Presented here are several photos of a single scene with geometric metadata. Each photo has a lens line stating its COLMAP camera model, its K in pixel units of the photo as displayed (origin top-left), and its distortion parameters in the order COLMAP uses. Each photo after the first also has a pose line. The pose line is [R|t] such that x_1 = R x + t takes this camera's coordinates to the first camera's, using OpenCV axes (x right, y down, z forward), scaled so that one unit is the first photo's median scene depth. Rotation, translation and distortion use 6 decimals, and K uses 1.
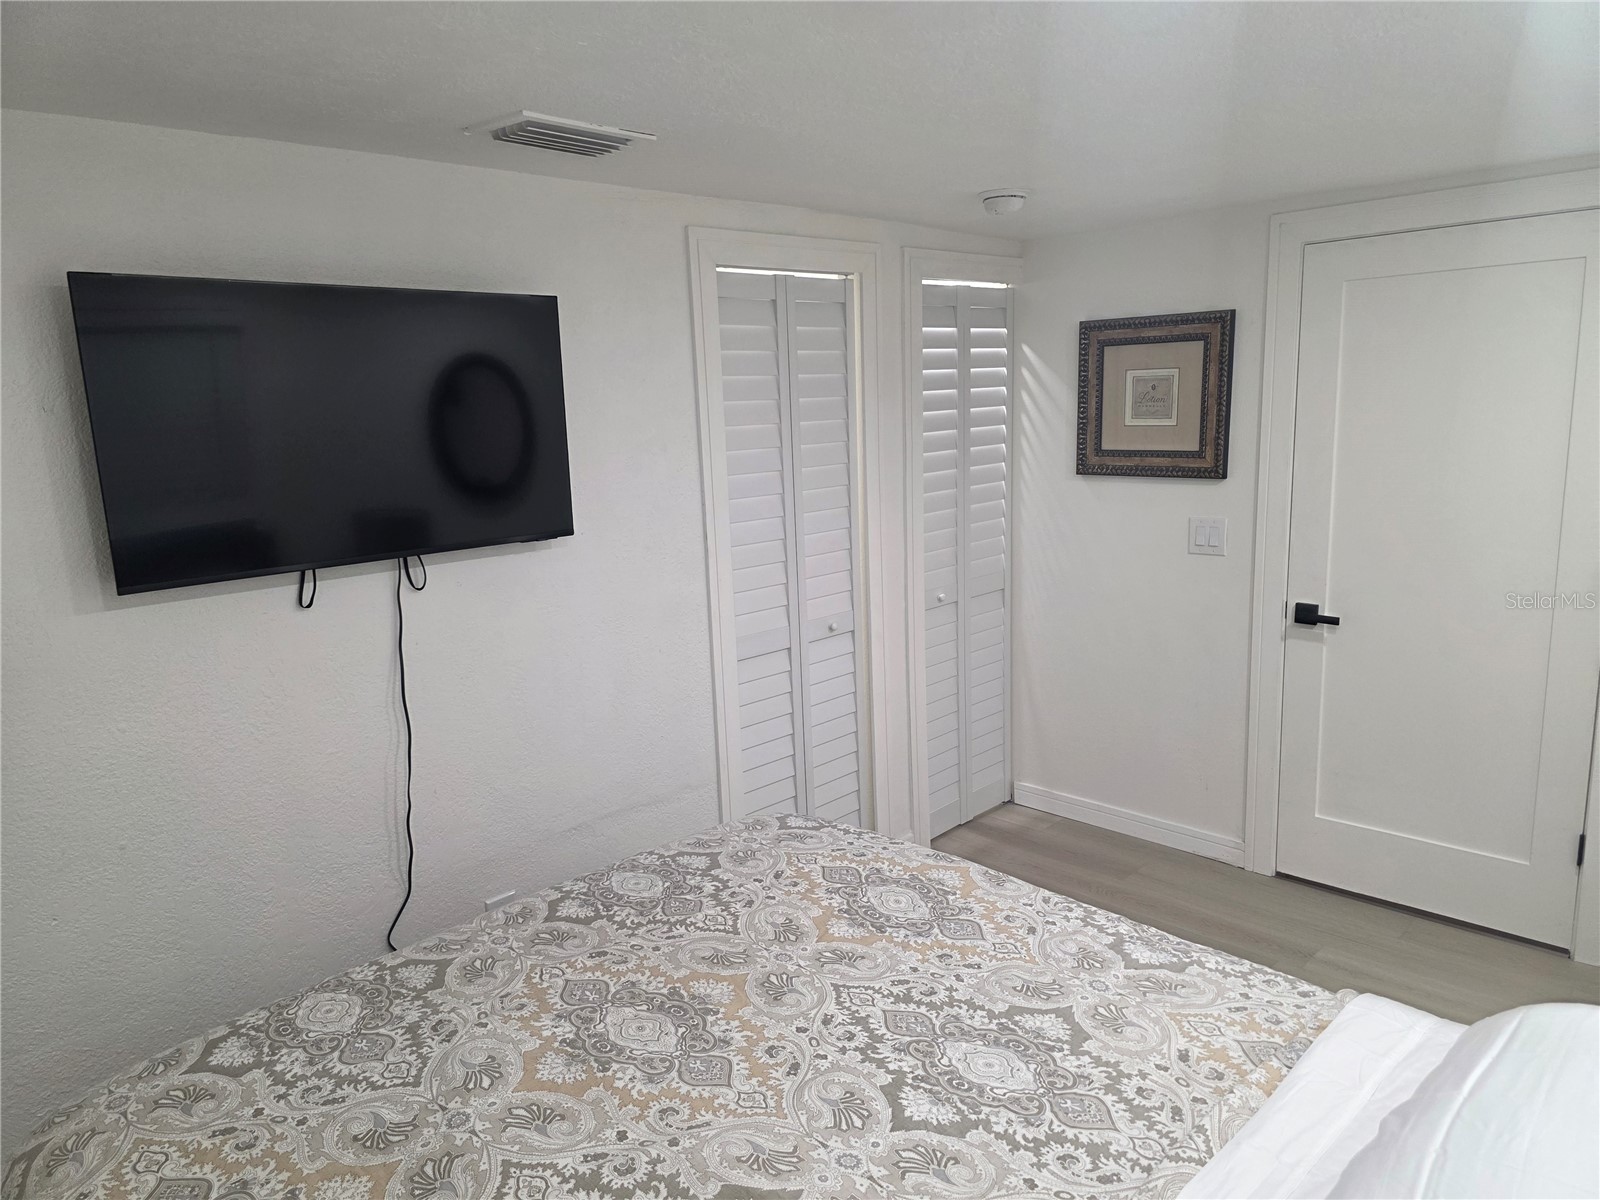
lens RADIAL K [[1090.6, 0, 800.0], [0, 1090.6, 600.0], [0, 0, 1]] dist [0.058565, -0.052394]
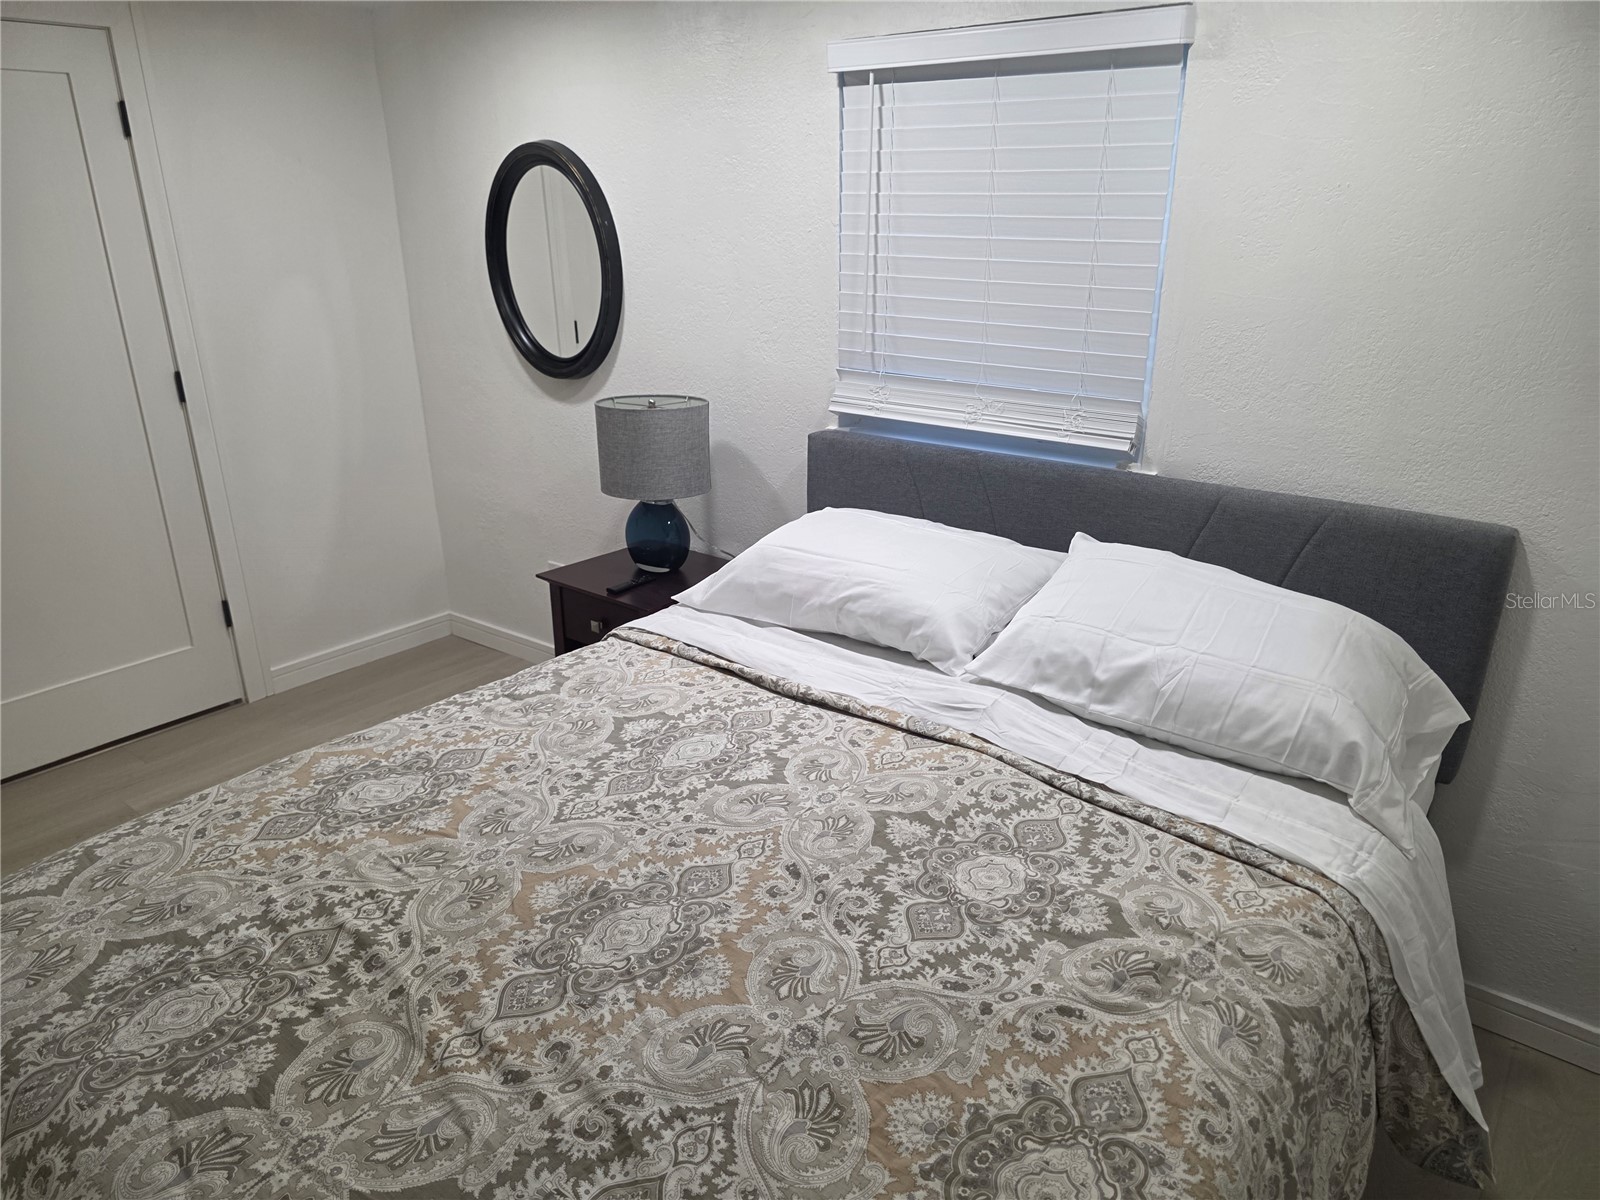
lens RADIAL K [[1072.0, 0, 795.4], [0, 1072.0, 605.5], [0, 0, 1]] dist [0.069202, -0.092705]
pose [[-0.120457, -0.306942, 0.944075, -0.839422], [0.184154, 0.927584, 0.325077, -0.089664], [-0.975488, 0.213013, -0.055209, 0.832058]]
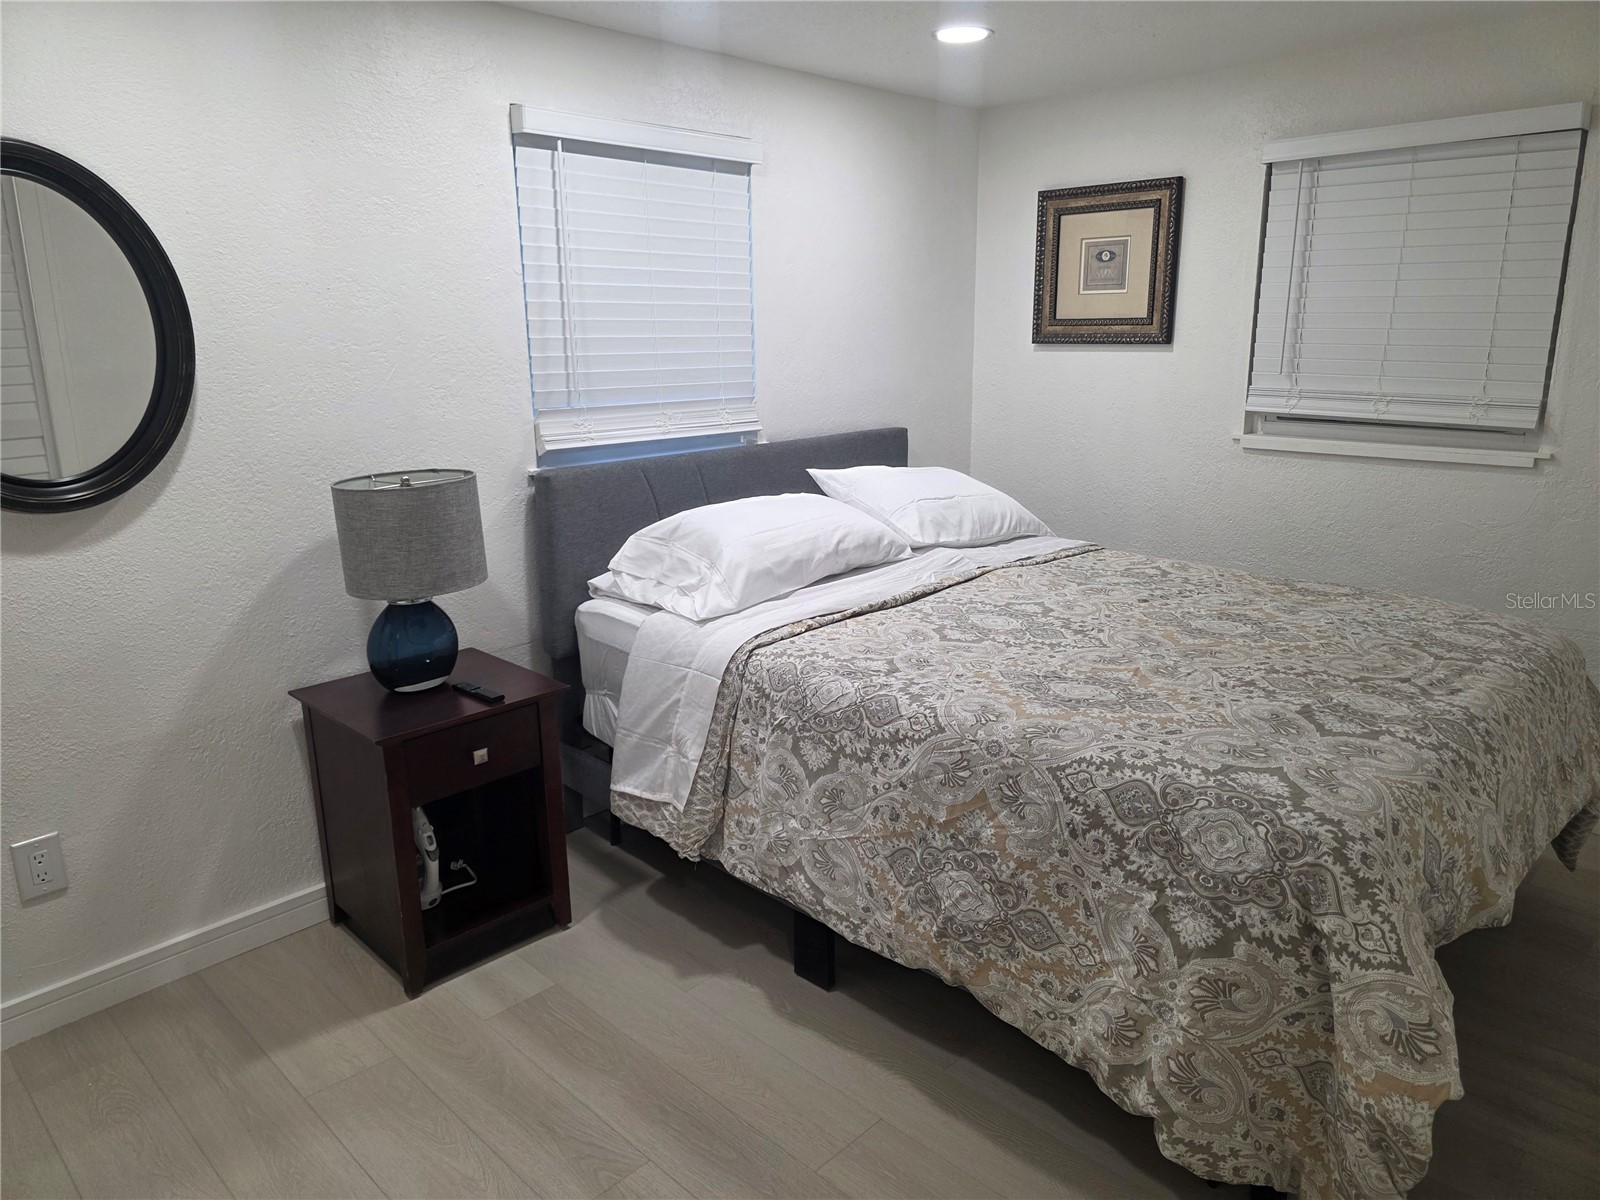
lens RADIAL K [[1069.9, 0, 799.7], [0, 1069.9, 584.1], [0, 0, 1]] dist [0.061488, -0.049482]
pose [[-0.998775, 0.048225, 0.011106, 0.412703], [0.048447, 0.907073, 0.418177, -0.321360], [0.010092, 0.418203, -0.908298, 2.267407]]
